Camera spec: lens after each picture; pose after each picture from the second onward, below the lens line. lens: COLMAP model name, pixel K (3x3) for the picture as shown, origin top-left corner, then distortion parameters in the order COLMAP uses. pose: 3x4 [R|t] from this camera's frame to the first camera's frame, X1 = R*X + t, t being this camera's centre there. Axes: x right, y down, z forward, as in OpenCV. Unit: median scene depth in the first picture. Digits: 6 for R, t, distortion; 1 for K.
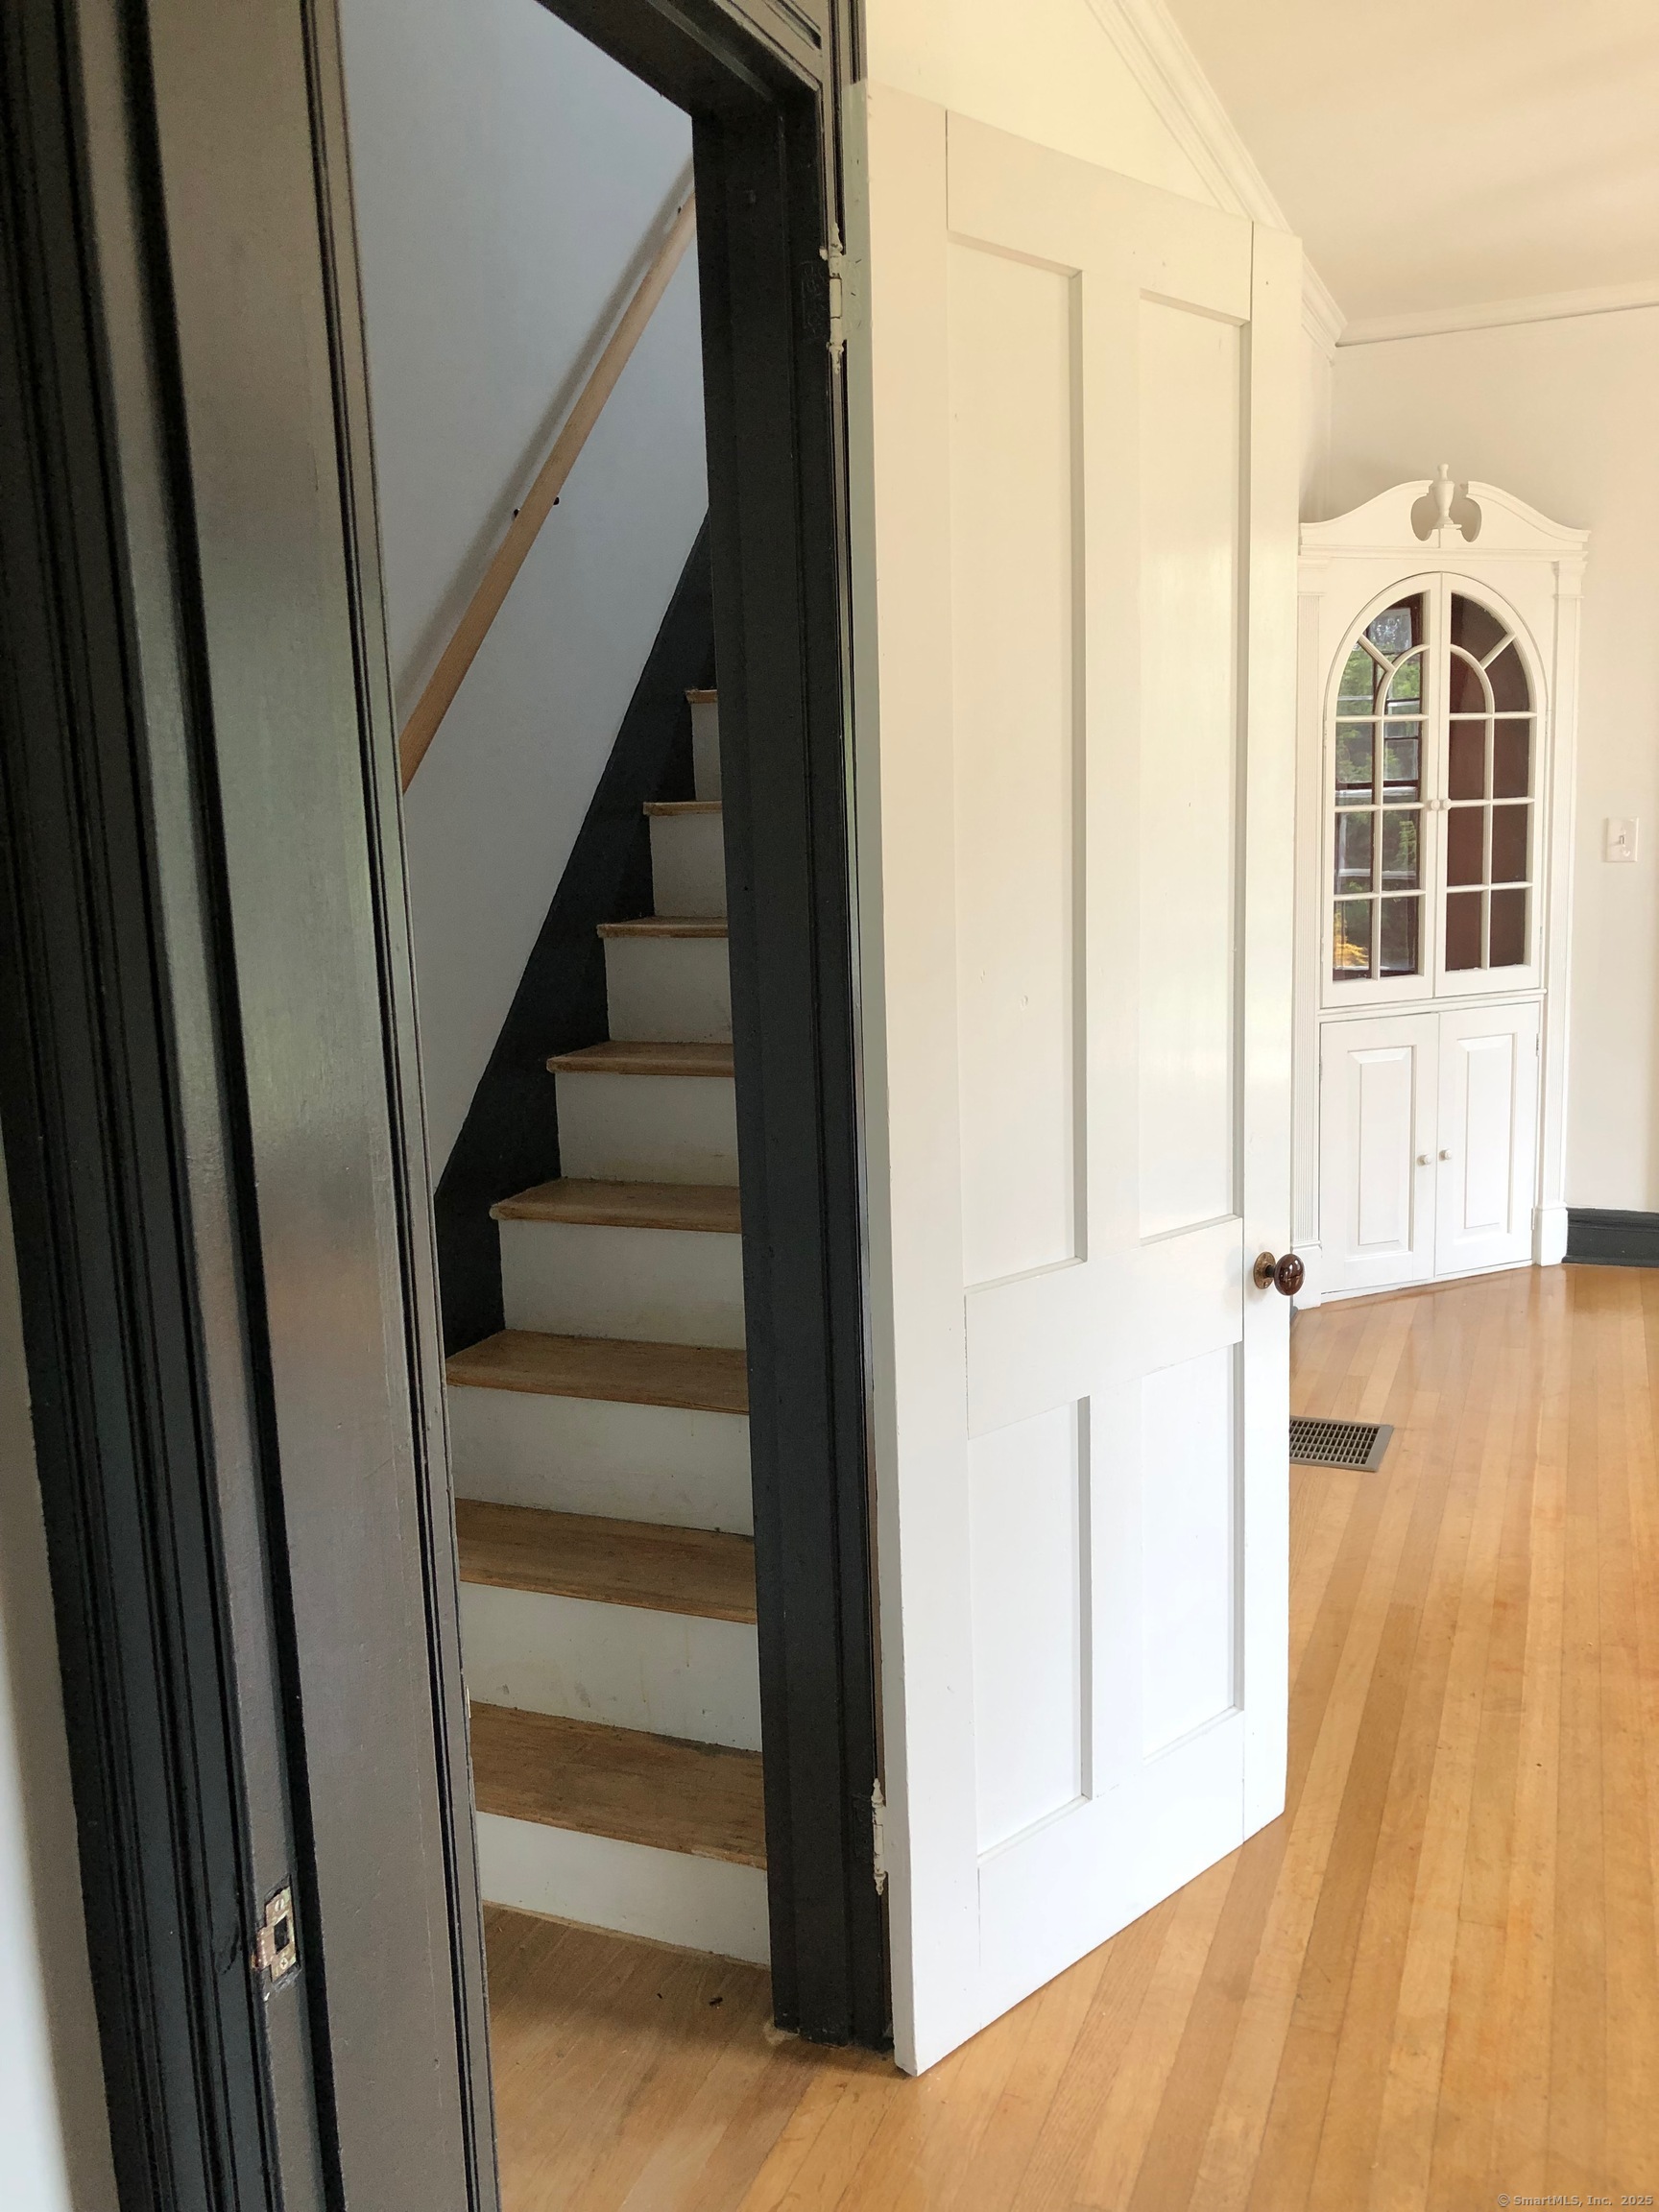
lens RADIAL K [[1849.5, 0, 829.5], [0, 1849.5, 1106.0], [0, 0, 1]] dist [0.033139, -0.008394]
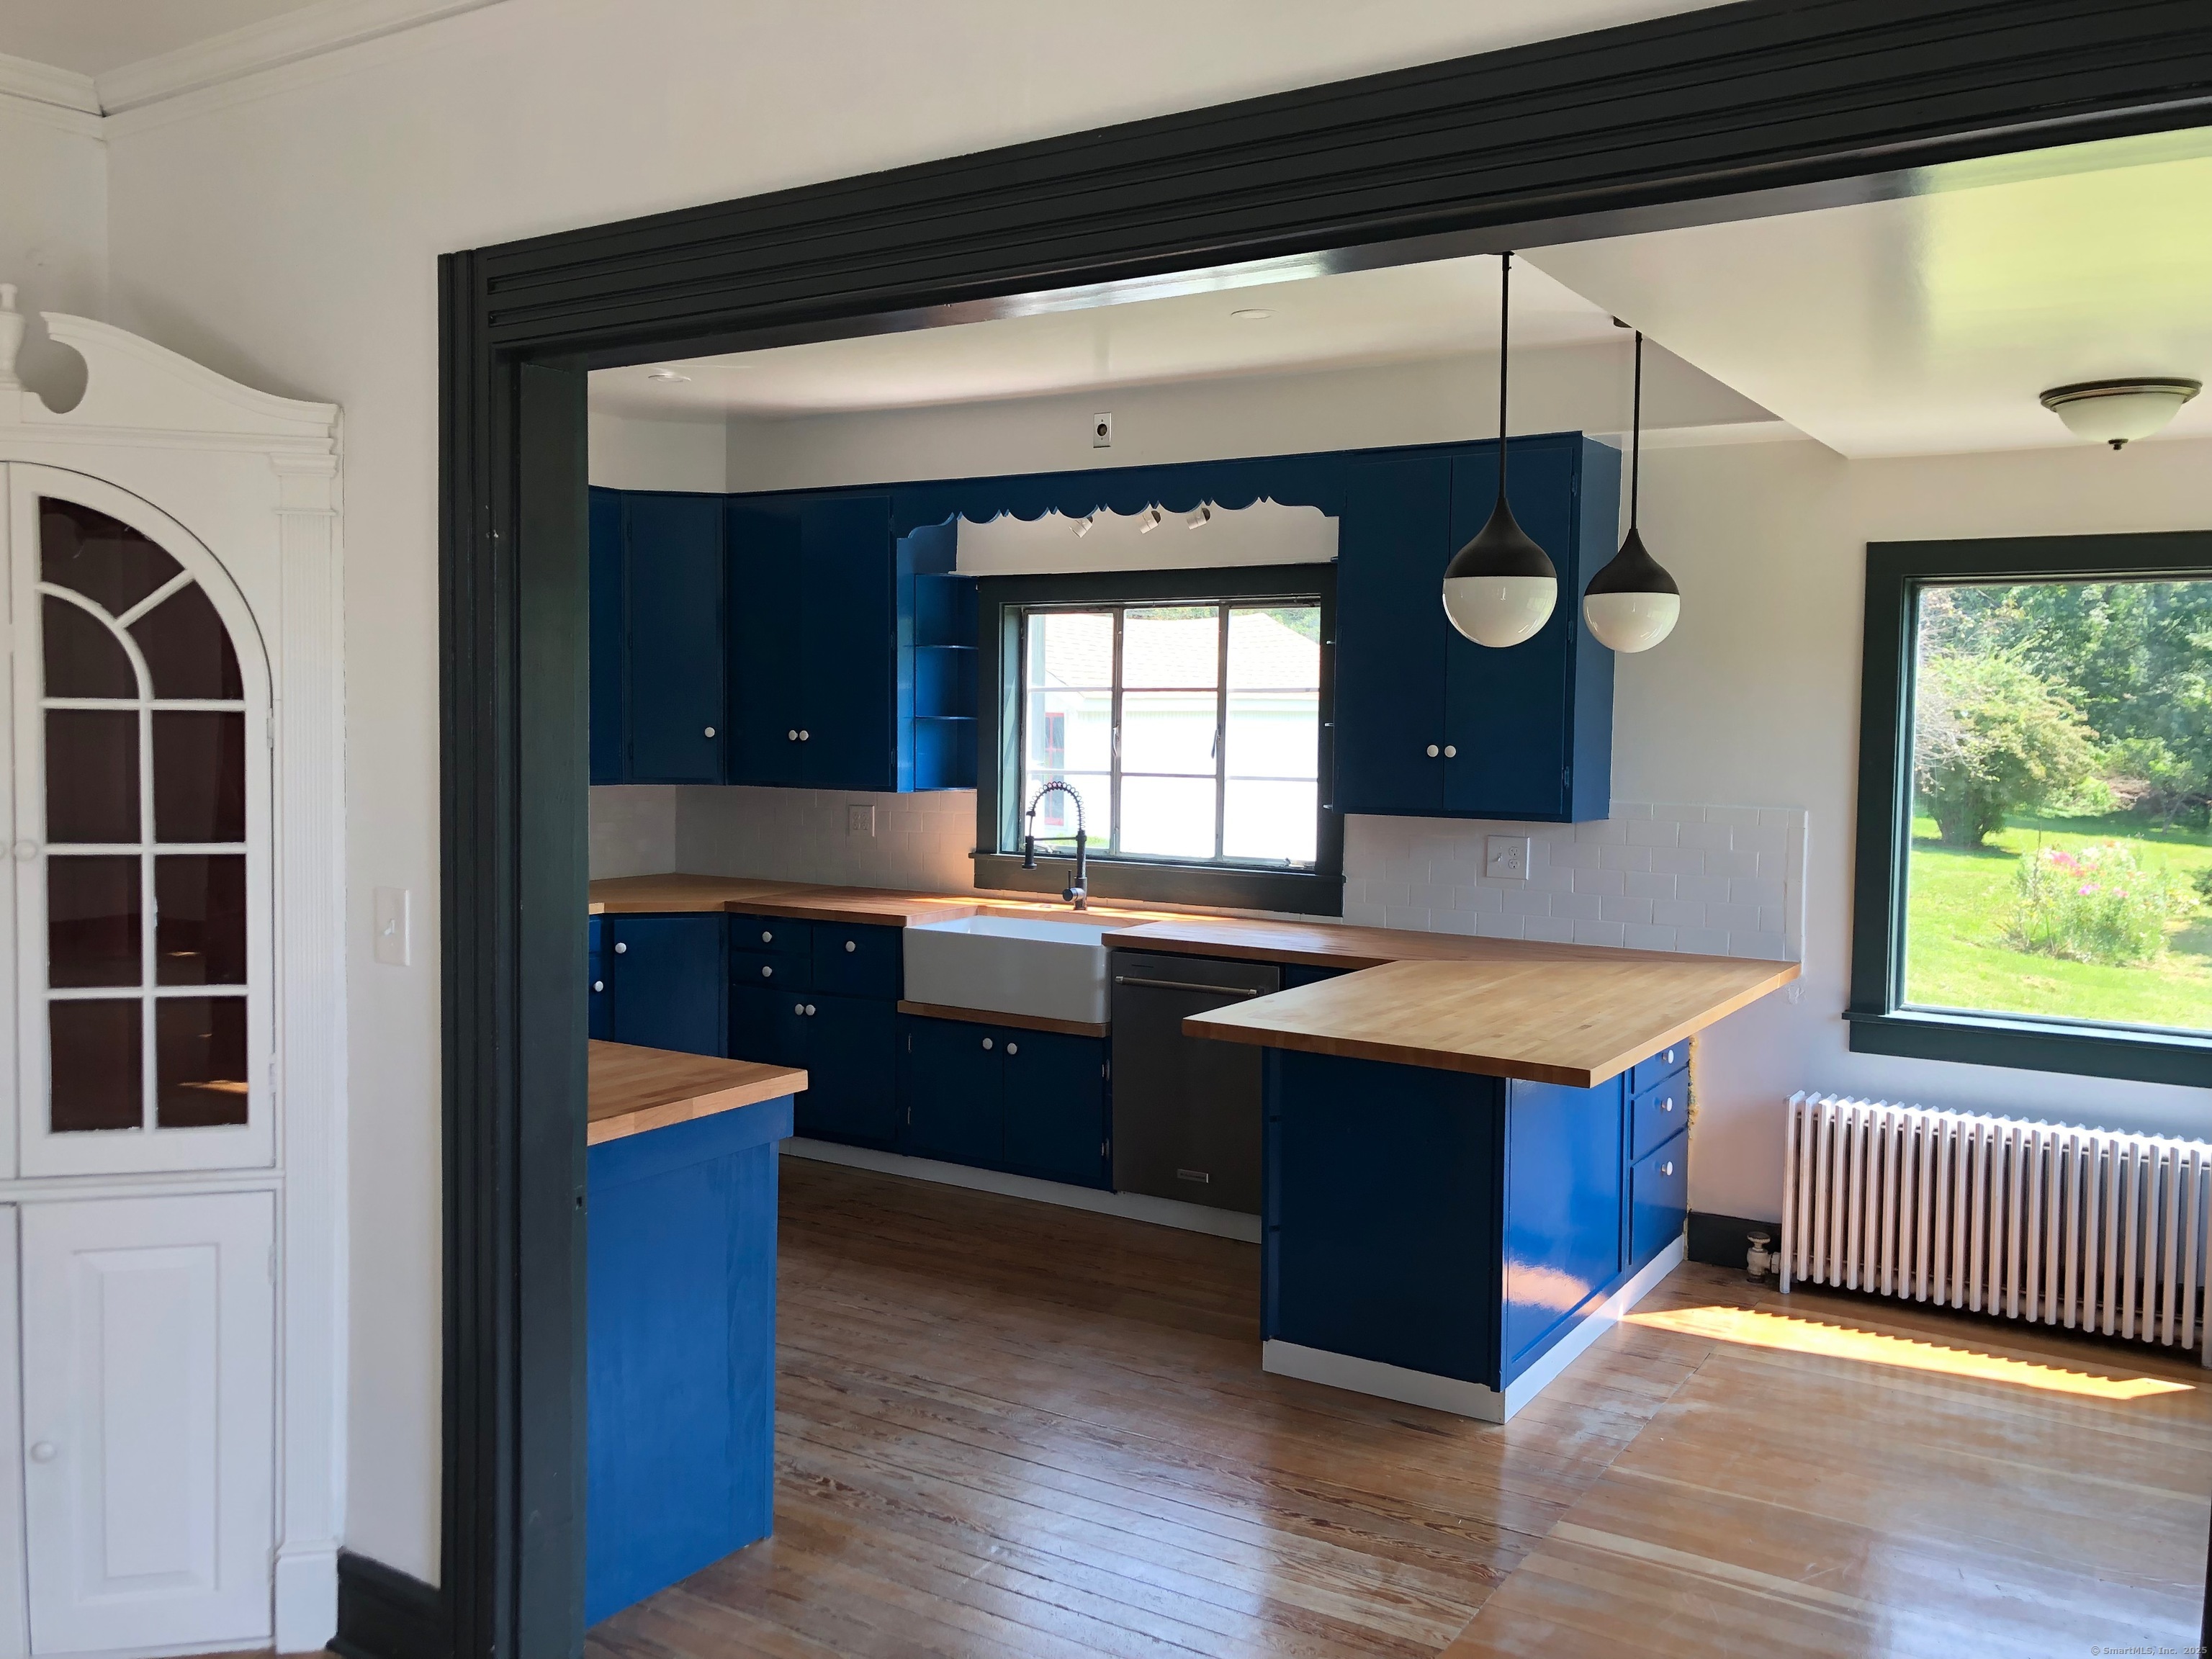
lens RADIAL K [[1849.5, 0, 1106.0], [0, 1849.5, 829.5], [0, 0, 1]] dist [0.033139, -0.008394]
pose [[0.981309, 0.060578, -0.182656, 0.747883], [-0.078826, 0.992413, -0.094354, -0.135903], [0.175555, 0.106989, 0.978639, 0.470494]]
